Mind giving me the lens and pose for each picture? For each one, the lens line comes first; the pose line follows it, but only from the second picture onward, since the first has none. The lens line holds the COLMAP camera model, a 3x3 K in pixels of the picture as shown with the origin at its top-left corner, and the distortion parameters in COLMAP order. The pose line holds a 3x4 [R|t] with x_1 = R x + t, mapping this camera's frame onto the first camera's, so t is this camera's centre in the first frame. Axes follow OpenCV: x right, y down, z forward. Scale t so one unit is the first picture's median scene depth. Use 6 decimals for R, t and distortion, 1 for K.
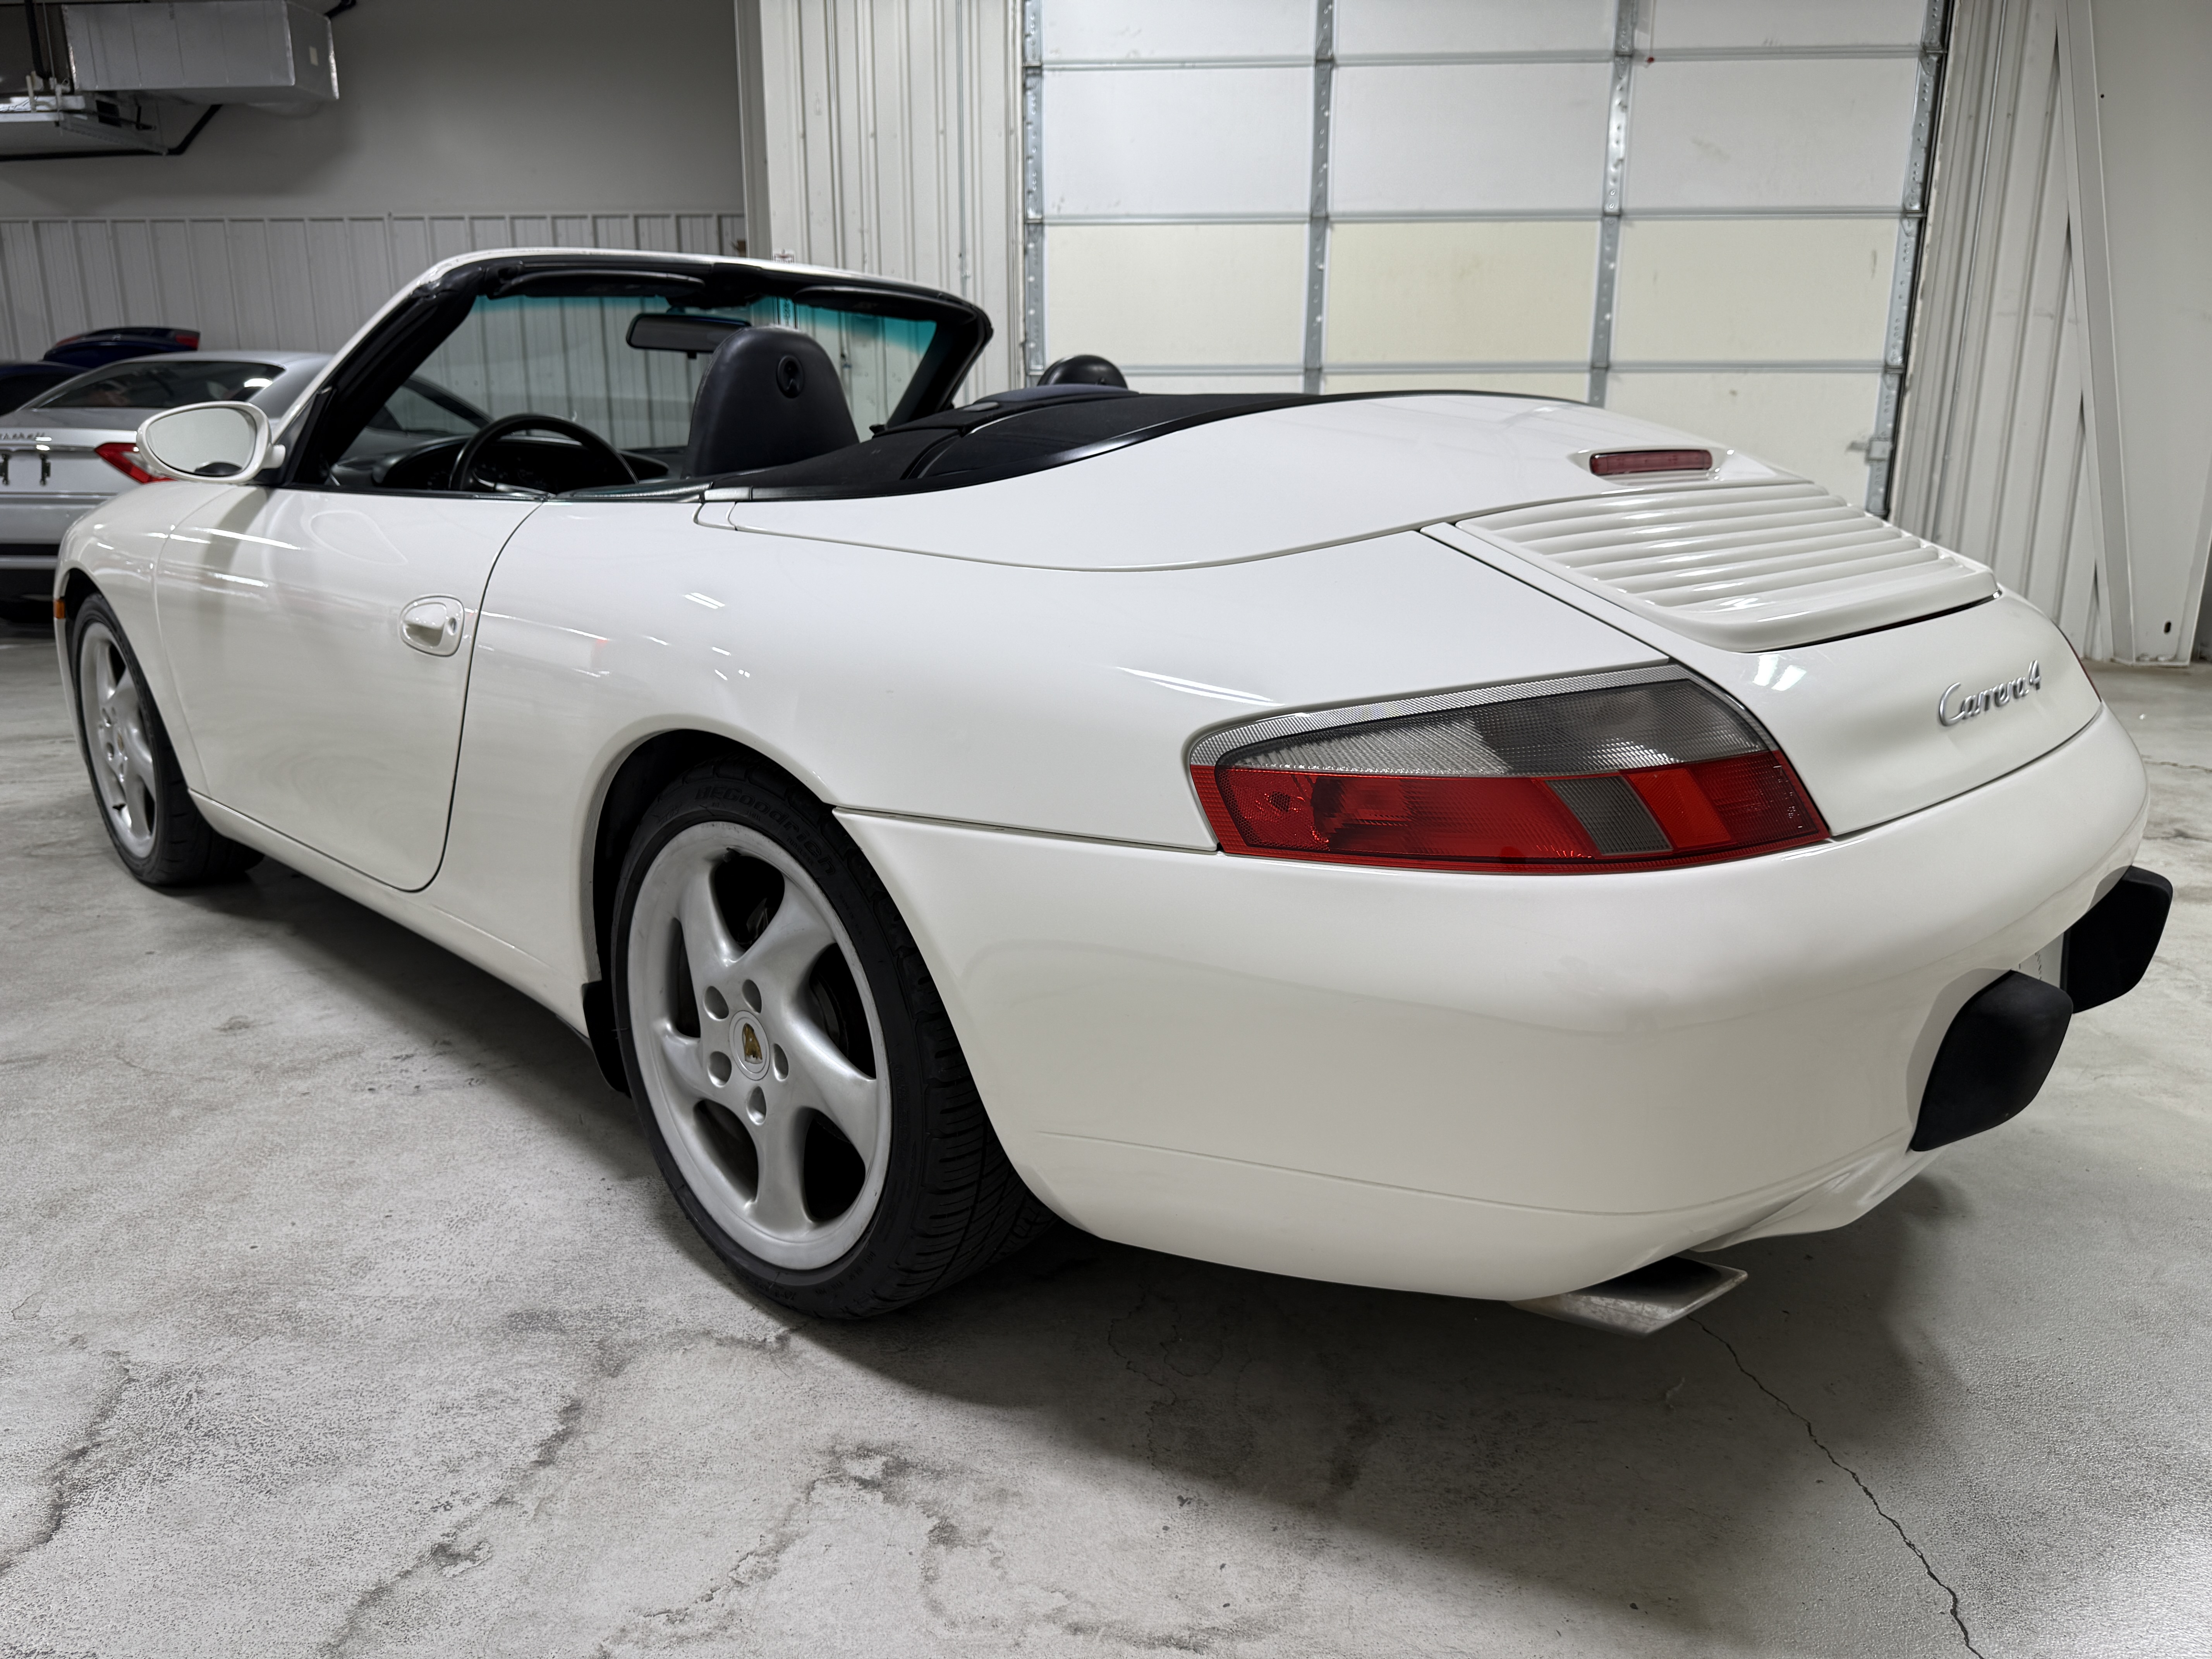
lens RADIAL K [[1567.9, 0, 1099.0], [0, 1567.9, 834.9], [0, 0, 1]] dist [0.028379, -0.040992]
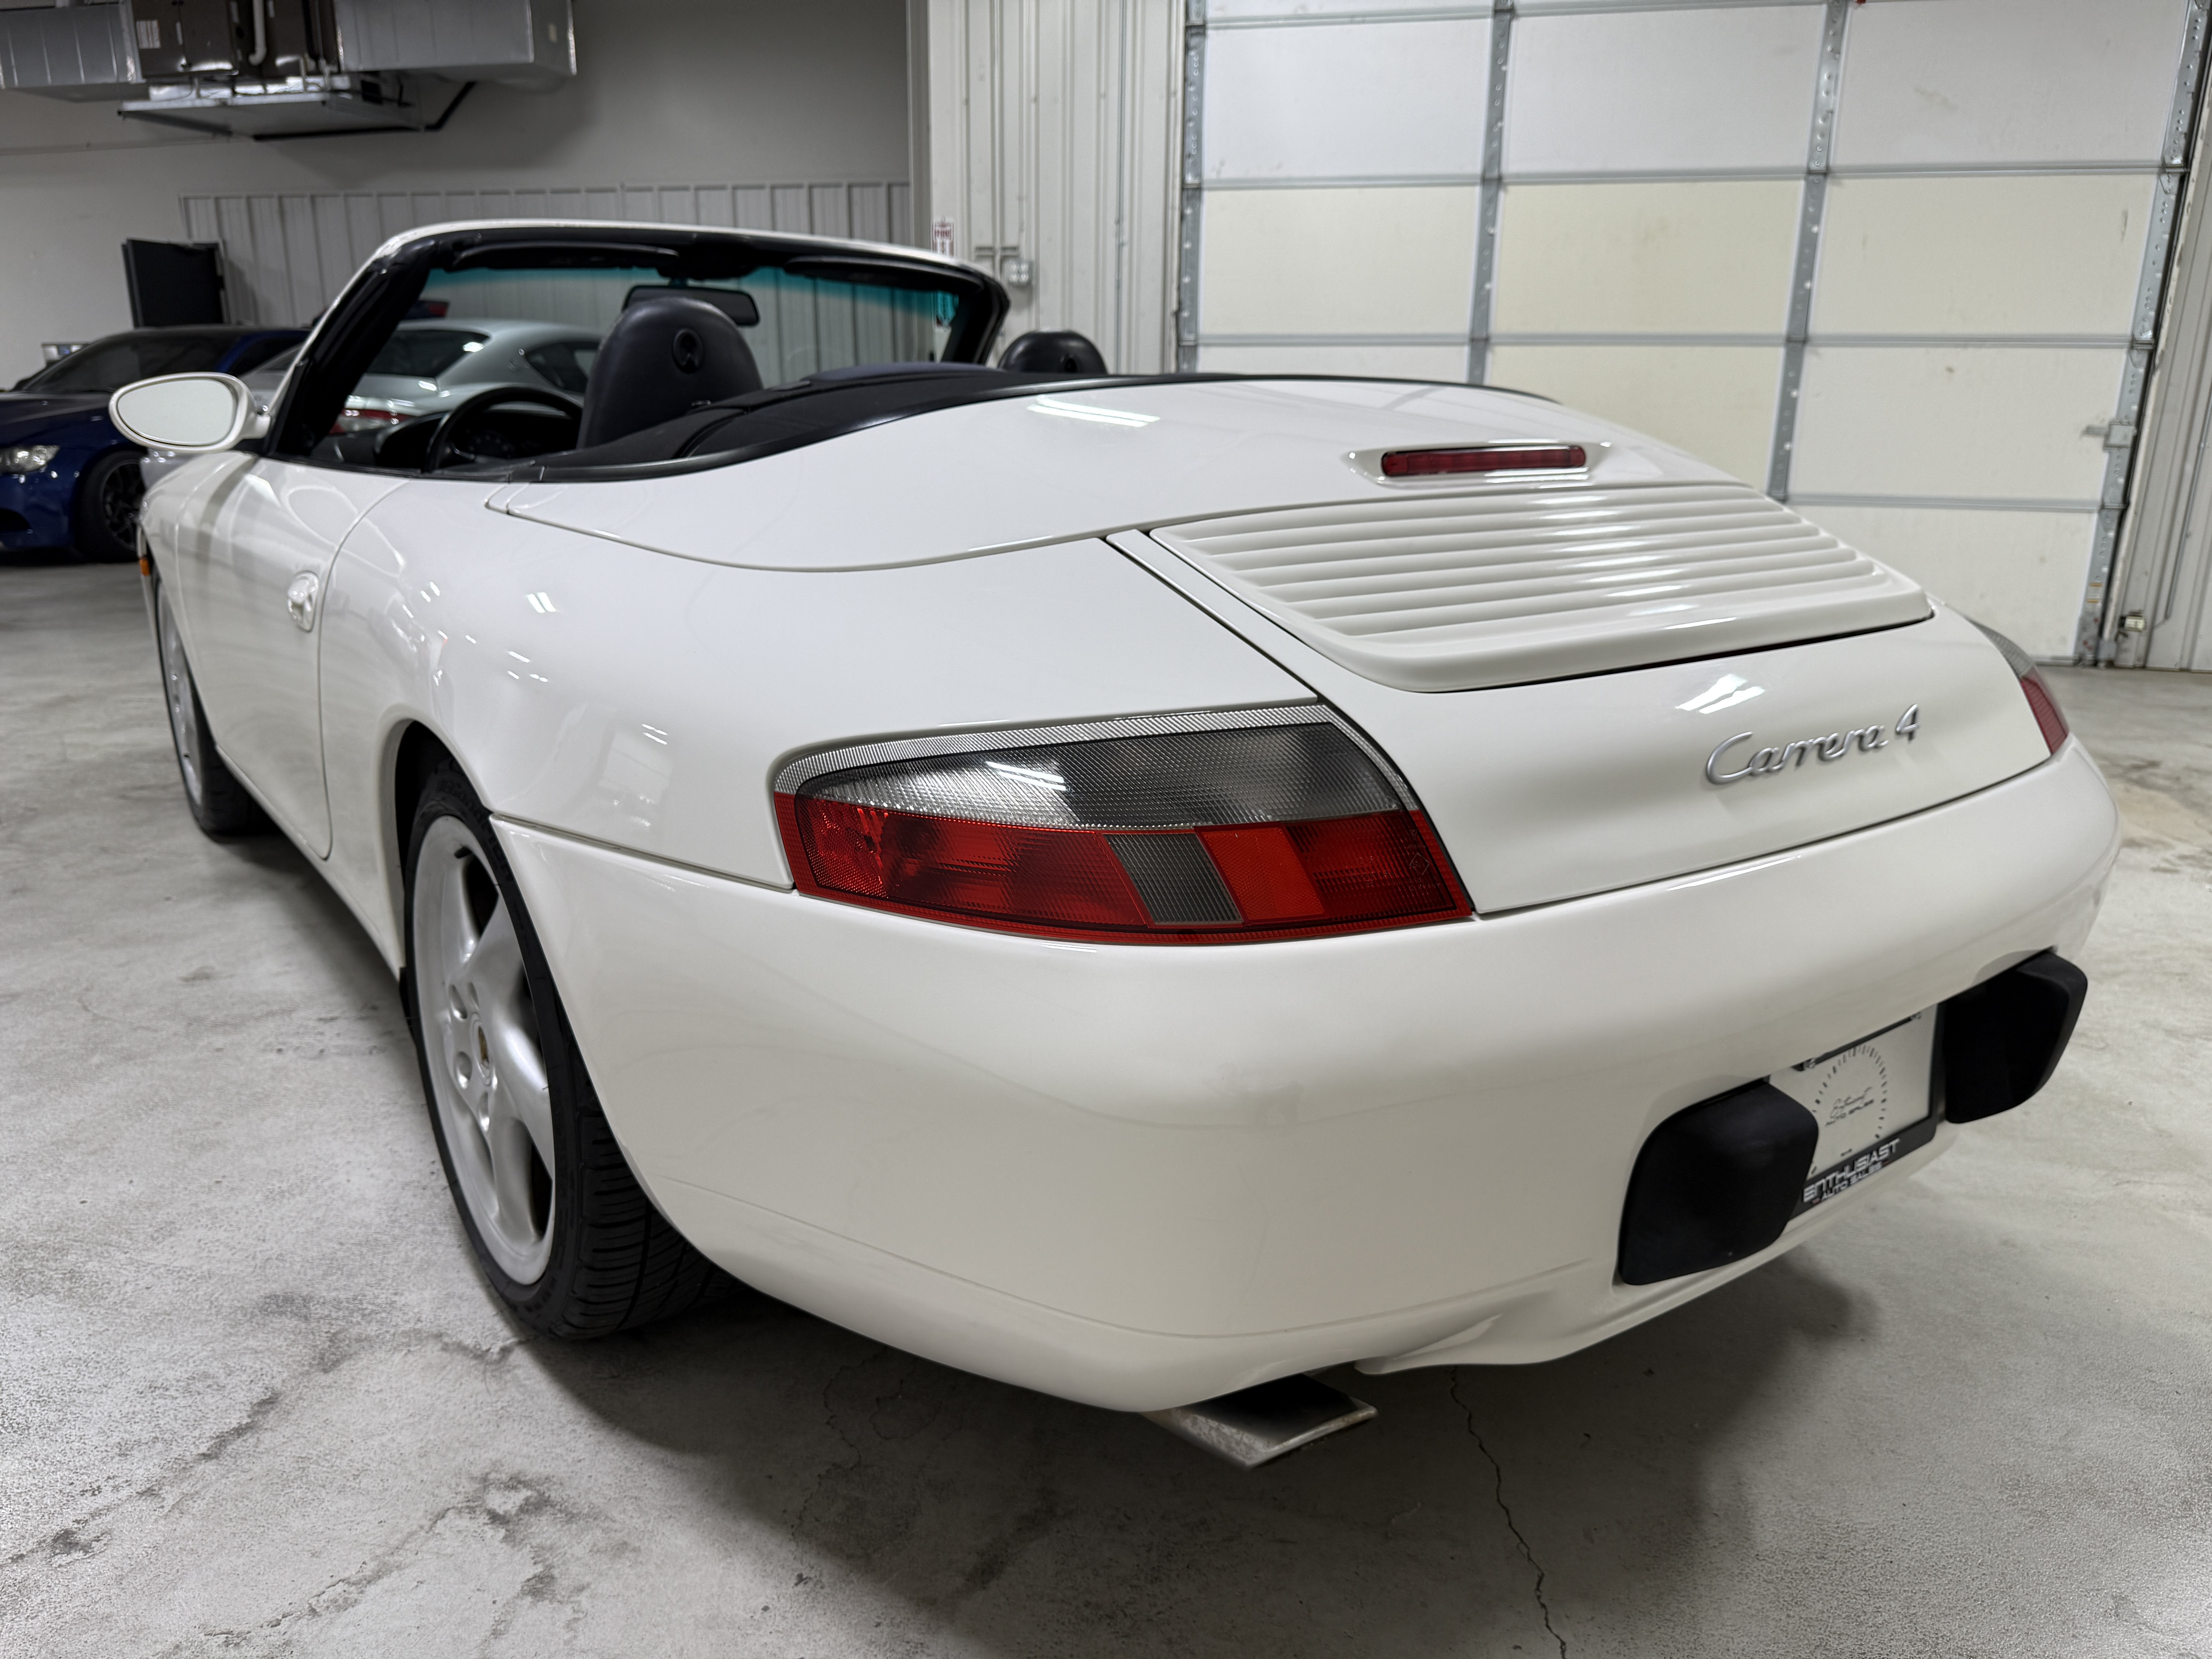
lens RADIAL K [[1567.9, 0, 1099.8], [0, 1567.9, 839.0], [0, 0, 1]] dist [0.028379, -0.040992]
pose [[0.986592, 0.053070, -0.154340, 0.257950], [-0.049743, 0.998441, 0.025340, -0.033628], [0.155444, -0.017322, 0.987693, 0.087193]]
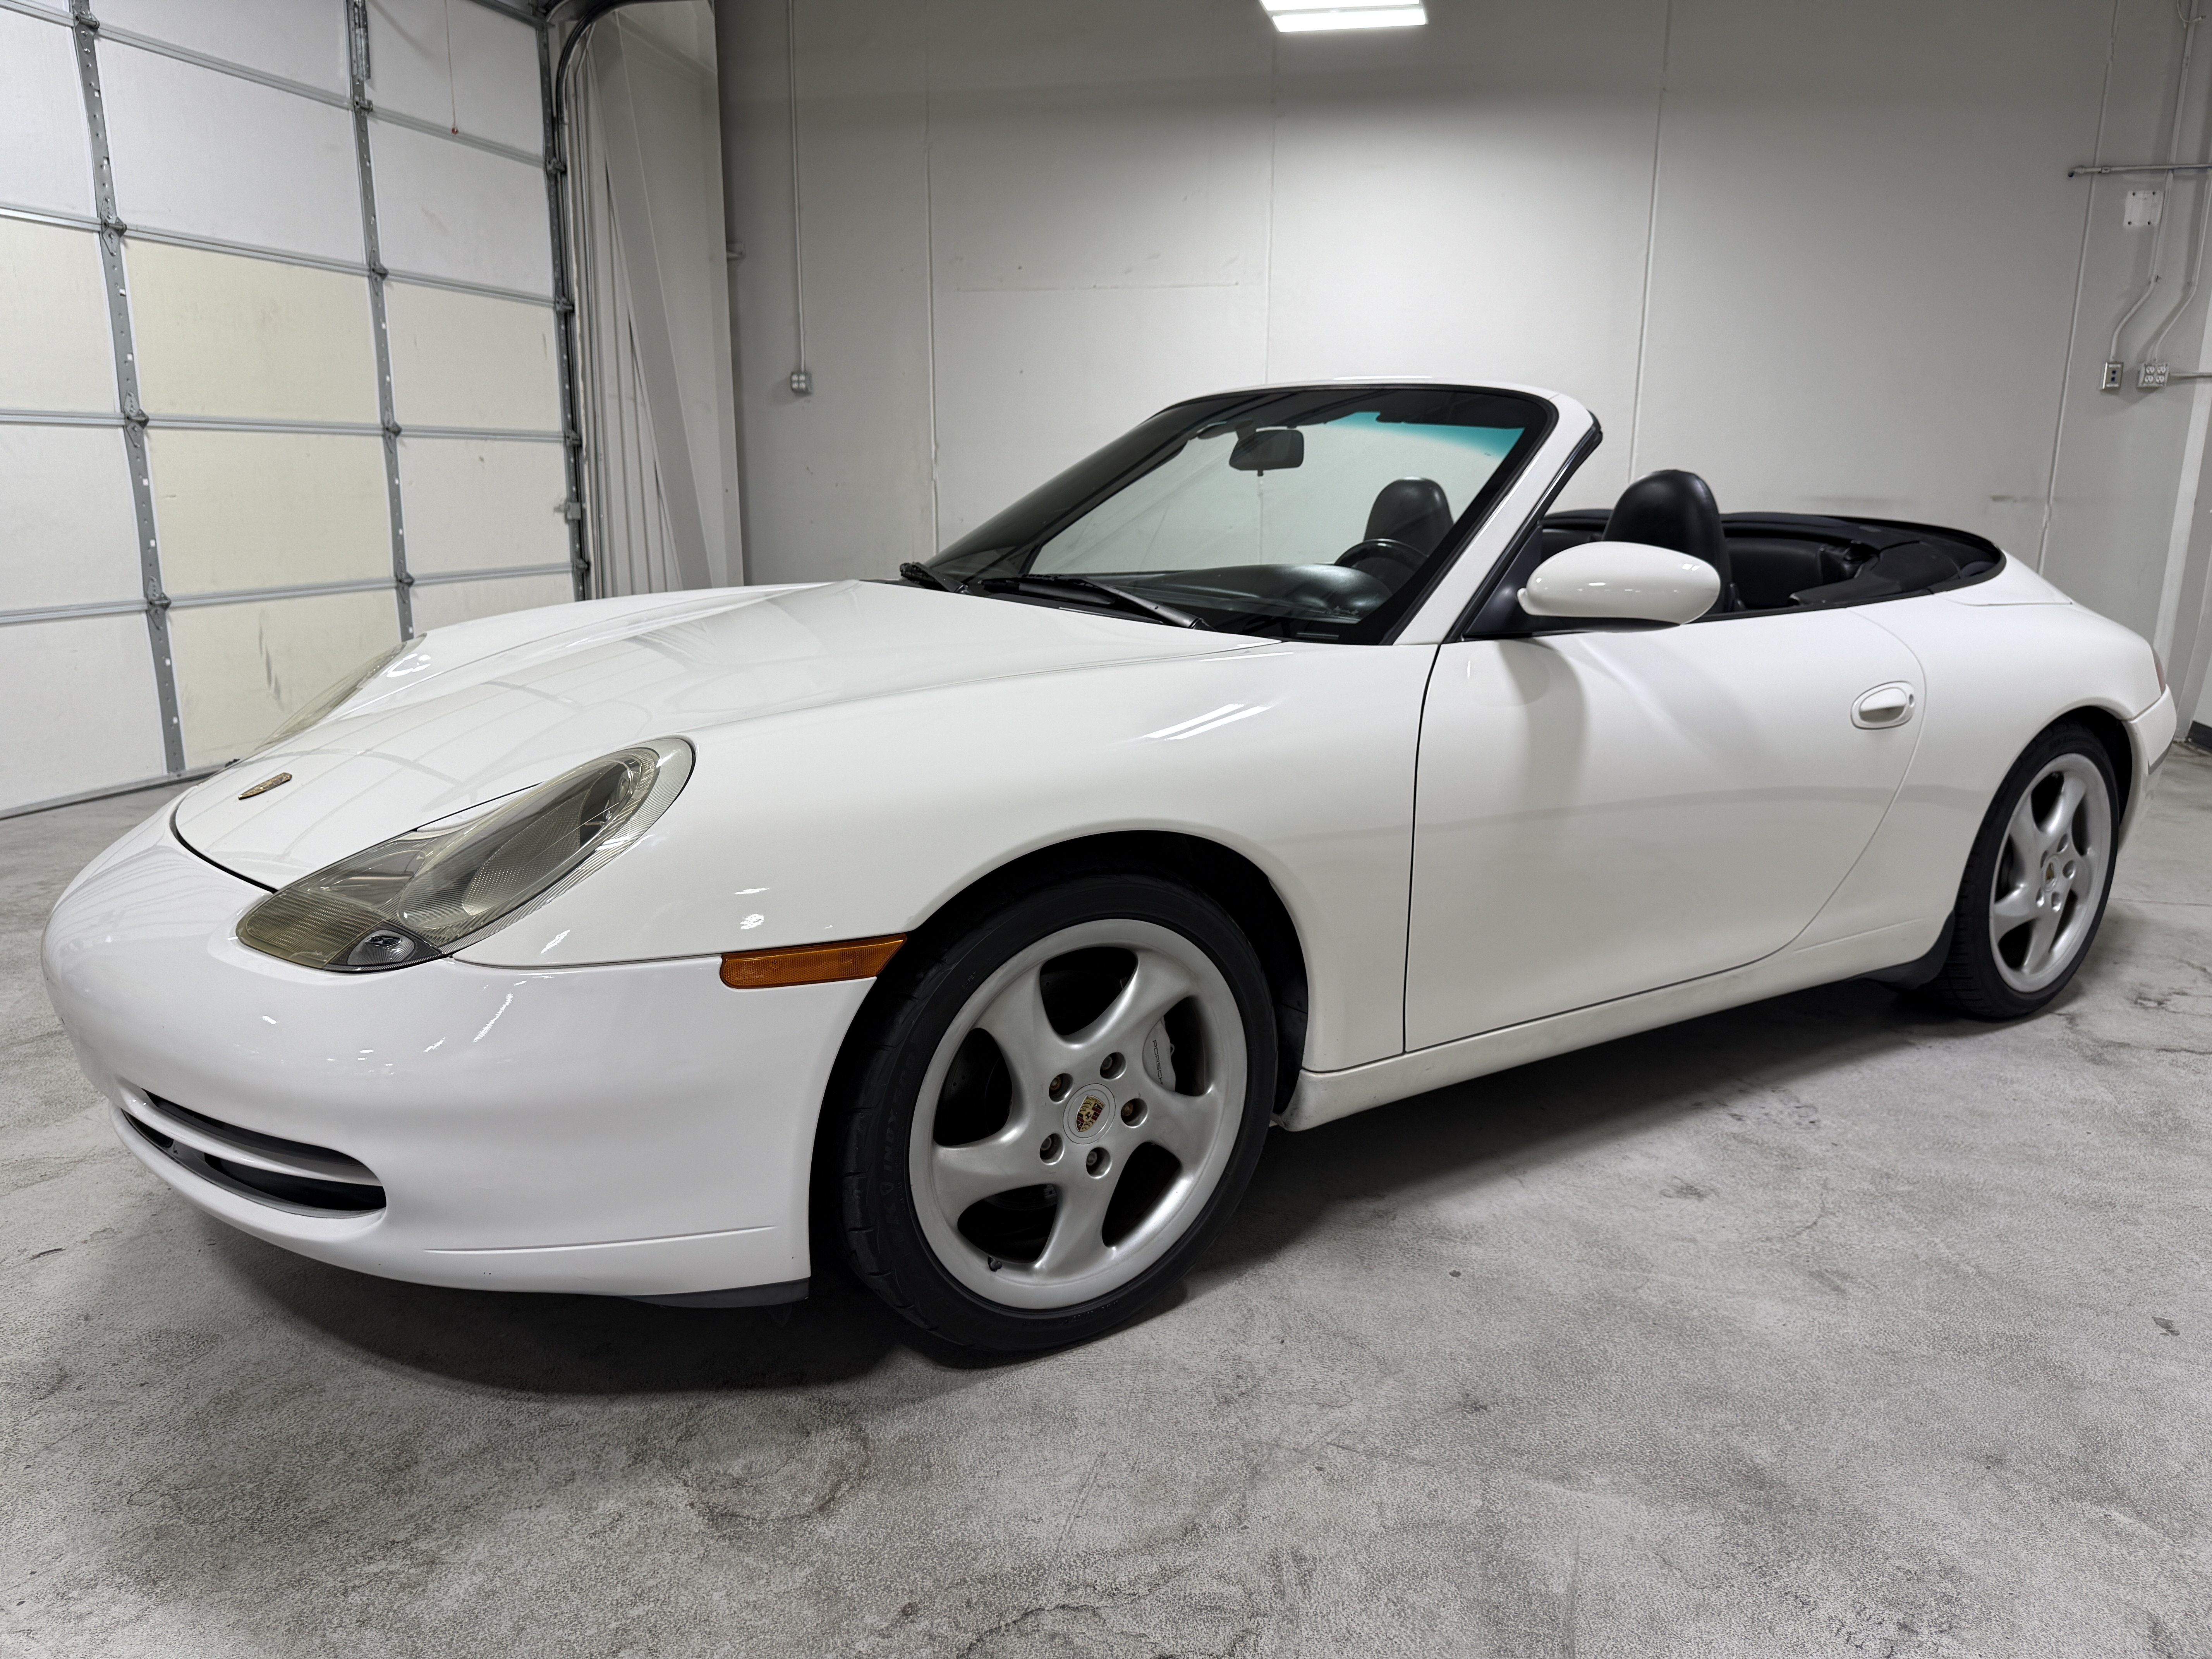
lens RADIAL K [[1567.9, 0, 1108.7], [0, 1567.9, 834.6], [0, 0, 1]] dist [0.028379, -0.040992]
pose [[0.192811, -0.218895, 0.956509, -1.948323], [0.233845, 0.956964, 0.171862, -0.433915], [-0.952964, 0.190538, 0.235700, 1.413325]]
